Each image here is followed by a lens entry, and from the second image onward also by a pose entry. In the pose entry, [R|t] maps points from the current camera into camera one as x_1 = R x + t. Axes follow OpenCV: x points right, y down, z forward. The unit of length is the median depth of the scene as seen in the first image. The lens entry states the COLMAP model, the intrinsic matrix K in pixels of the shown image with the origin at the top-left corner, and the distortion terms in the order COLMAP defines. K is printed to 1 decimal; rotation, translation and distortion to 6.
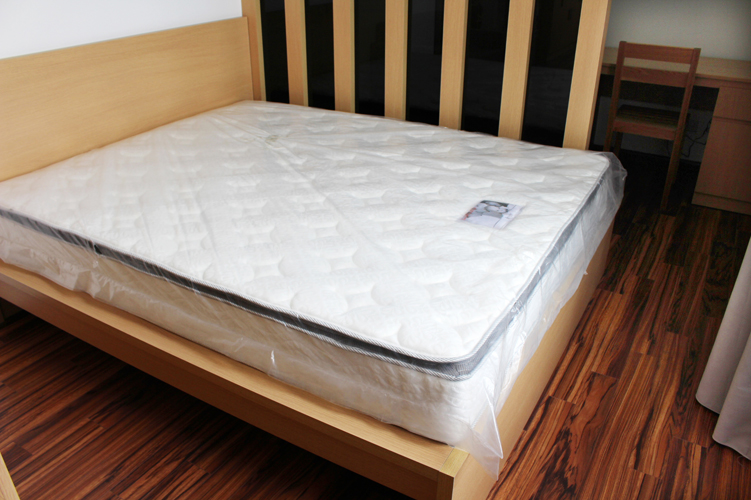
lens RADIAL K [[607.3, 0, 370.8], [0, 607.3, 250.4], [0, 0, 1]] dist [-0.013279, 0.016662]
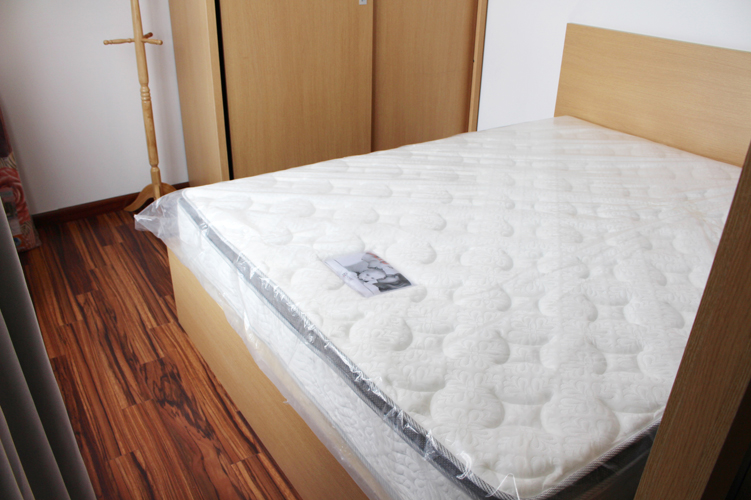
lens RADIAL K [[607.3, 0, 370.3], [0, 607.3, 250.6], [0, 0, 1]] dist [-0.013279, 0.016662]
pose [[-0.412082, 0.423356, -0.806820, 0.895784], [-0.450197, 0.675253, 0.584257, -0.590357], [0.792156, 0.603989, -0.087666, 1.146214]]
